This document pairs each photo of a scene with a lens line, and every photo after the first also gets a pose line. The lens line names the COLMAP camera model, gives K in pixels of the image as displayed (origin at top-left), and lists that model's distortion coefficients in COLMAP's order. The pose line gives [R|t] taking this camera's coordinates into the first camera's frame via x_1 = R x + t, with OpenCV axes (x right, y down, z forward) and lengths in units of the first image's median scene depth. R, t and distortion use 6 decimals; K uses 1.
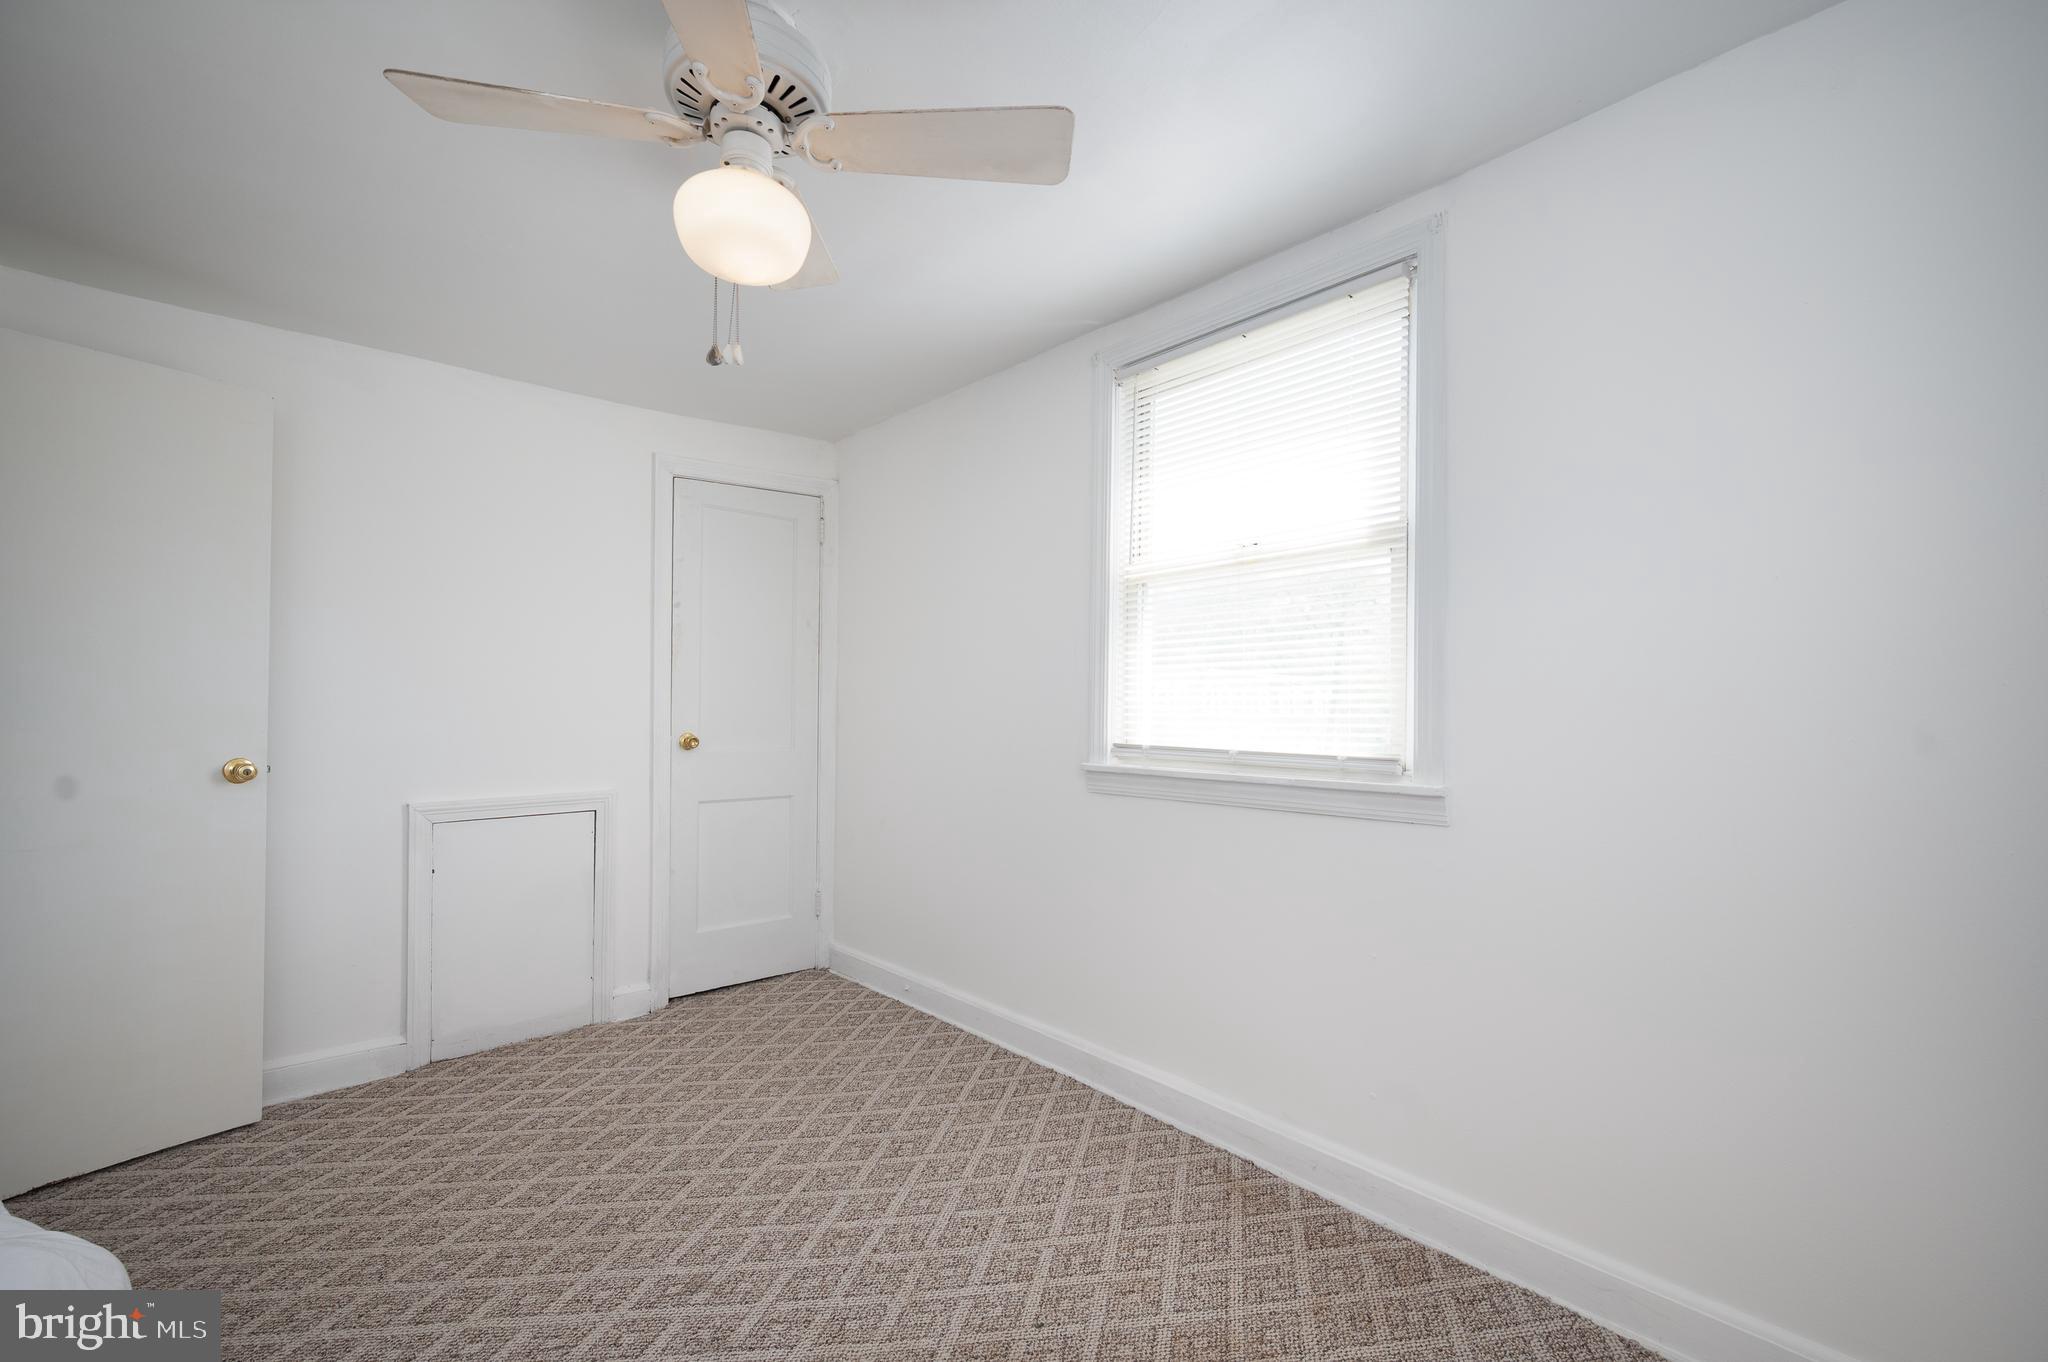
lens RADIAL K [[879.2, 0, 1060.8], [0, 879.2, 686.3], [0, 0, 1]] dist [-0.002291, -0.000119]
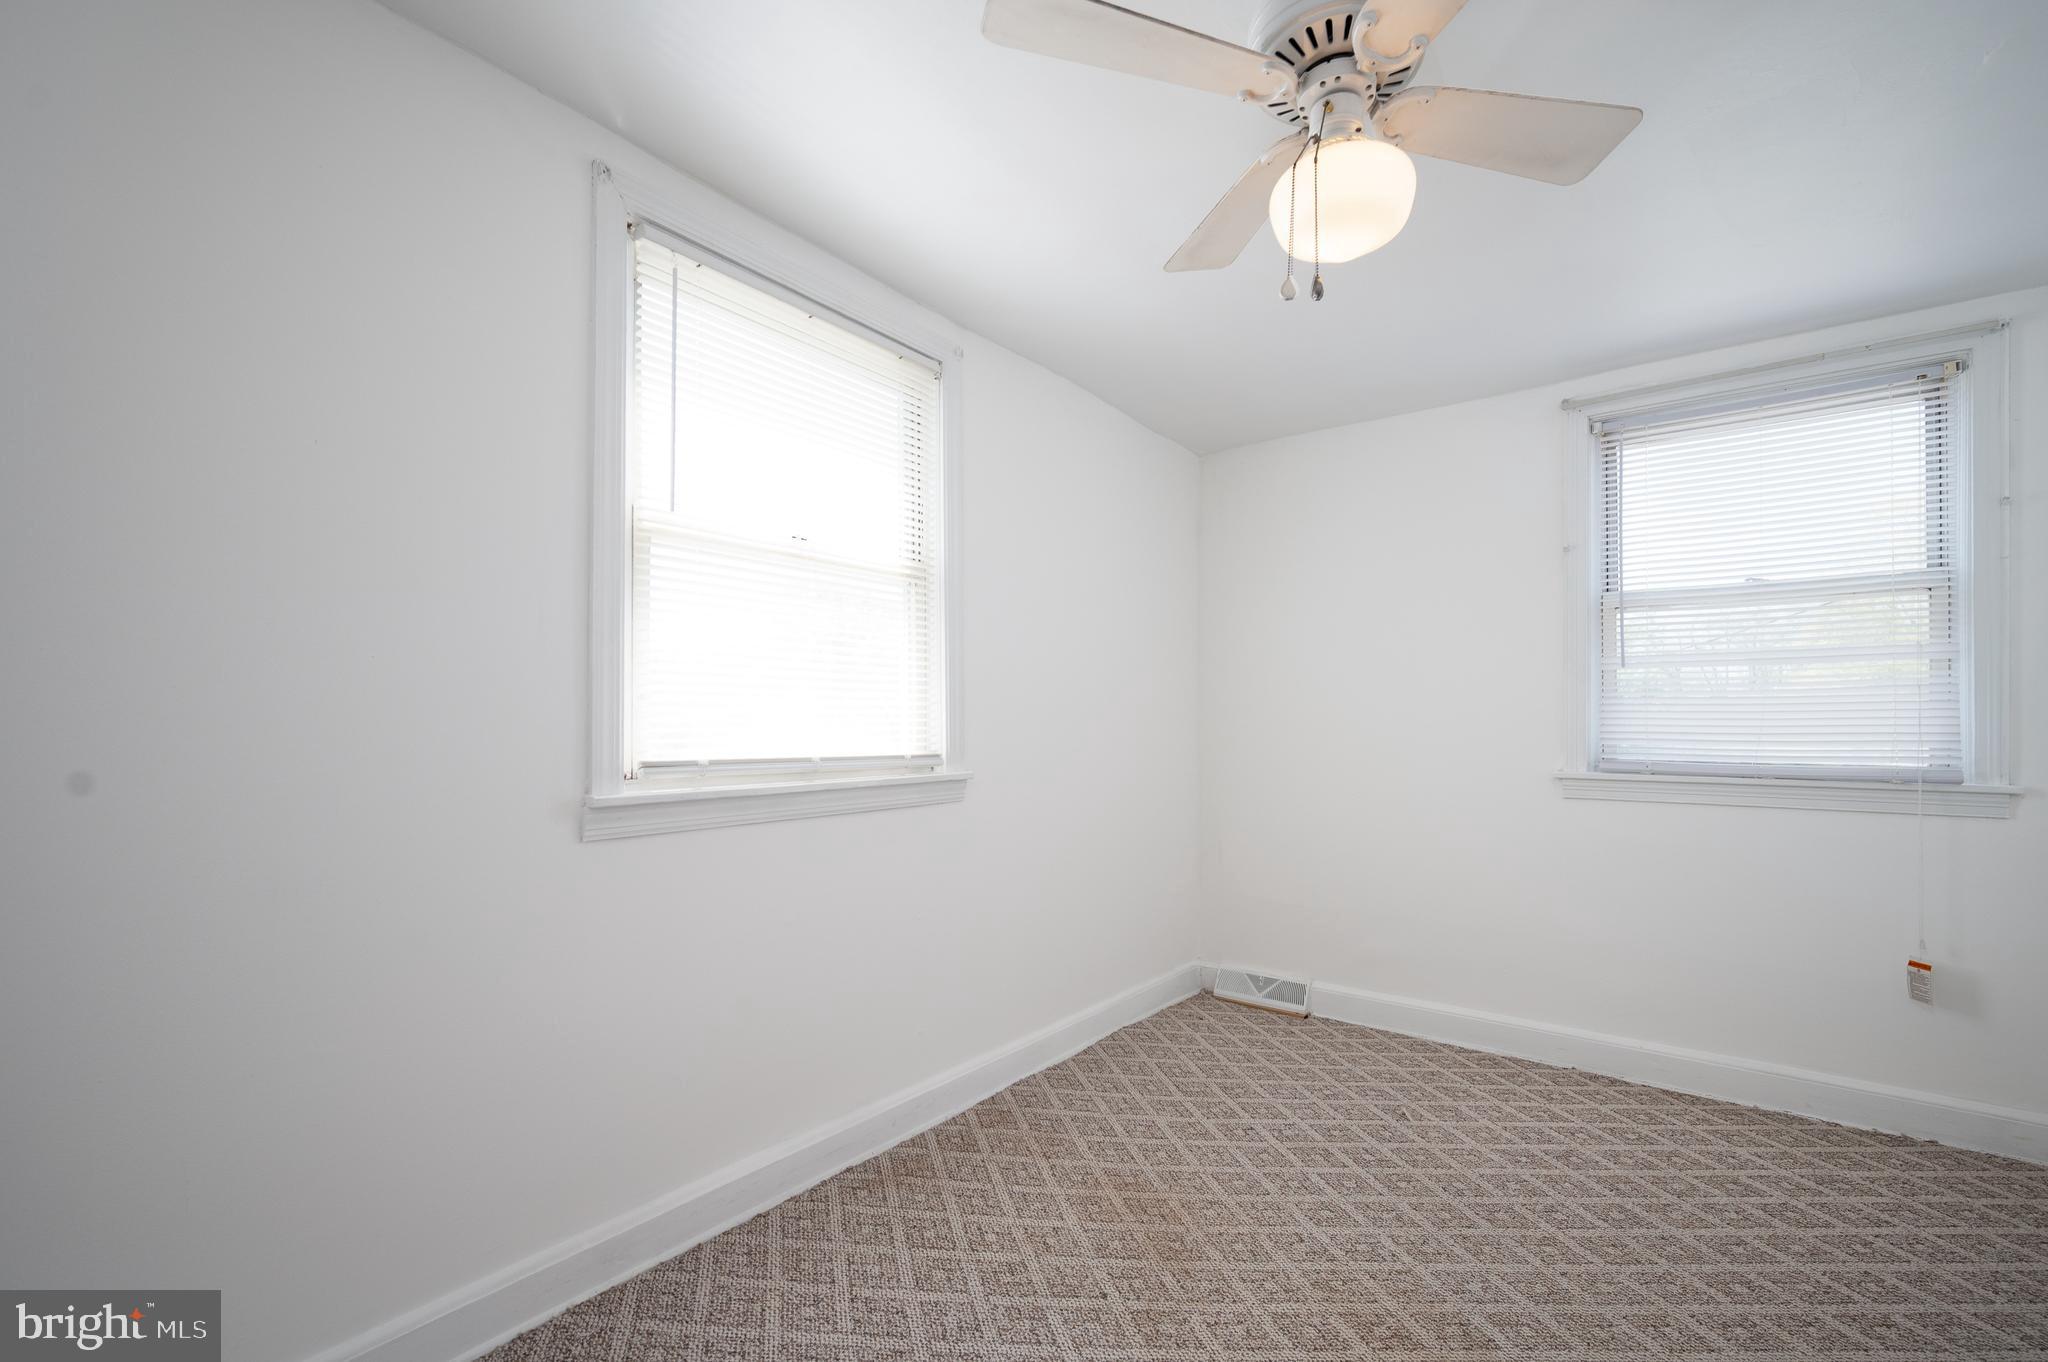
lens RADIAL K [[879.2, 0, 1060.8], [0, 879.2, 686.3], [0, 0, 1]] dist [-0.002291, -0.000119]
pose [[-0.196972, 0.026159, 0.980060, -0.841555], [-0.040390, 0.998579, -0.034771, 0.020144], [-0.979577, -0.046434, -0.195635, 1.005422]]
